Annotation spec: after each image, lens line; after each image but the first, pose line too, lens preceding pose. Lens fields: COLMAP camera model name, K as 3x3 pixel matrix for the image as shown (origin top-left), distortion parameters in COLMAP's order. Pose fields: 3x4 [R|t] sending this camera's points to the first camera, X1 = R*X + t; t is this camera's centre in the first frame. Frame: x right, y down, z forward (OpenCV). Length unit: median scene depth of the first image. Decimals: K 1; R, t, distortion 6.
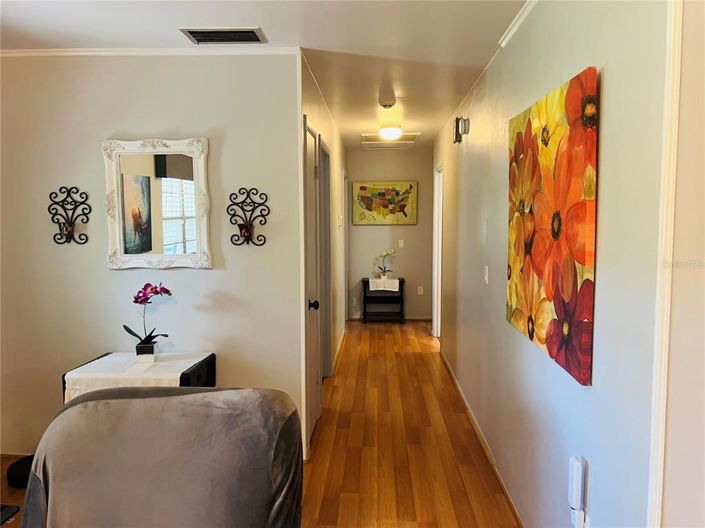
lens RADIAL K [[521.7, 0, 356.0], [0, 521.7, 260.2], [0, 0, 1]] dist [0.058496, -0.077575]
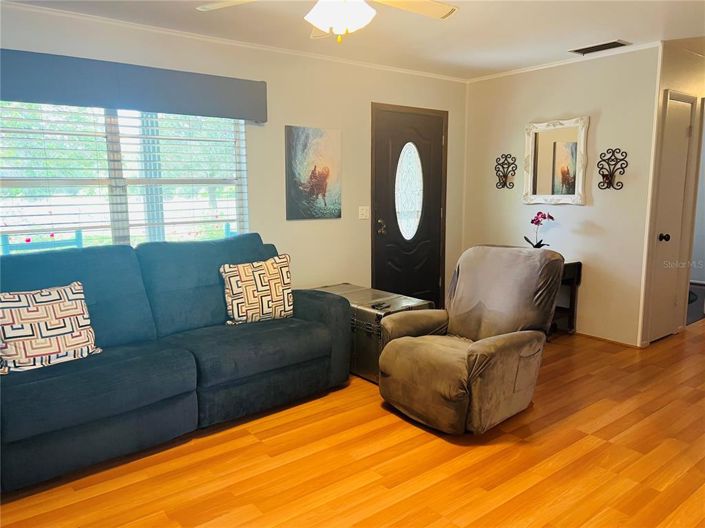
lens RADIAL K [[521.7, 0, 356.0], [0, 521.7, 260.2], [0, 0, 1]] dist [0.058496, -0.077575]
pose [[0.646155, 0.107846, -0.755548, 0.456743], [-0.054613, 0.993962, 0.095171, 0.065503], [0.761250, -0.020232, 0.648143, -0.468831]]
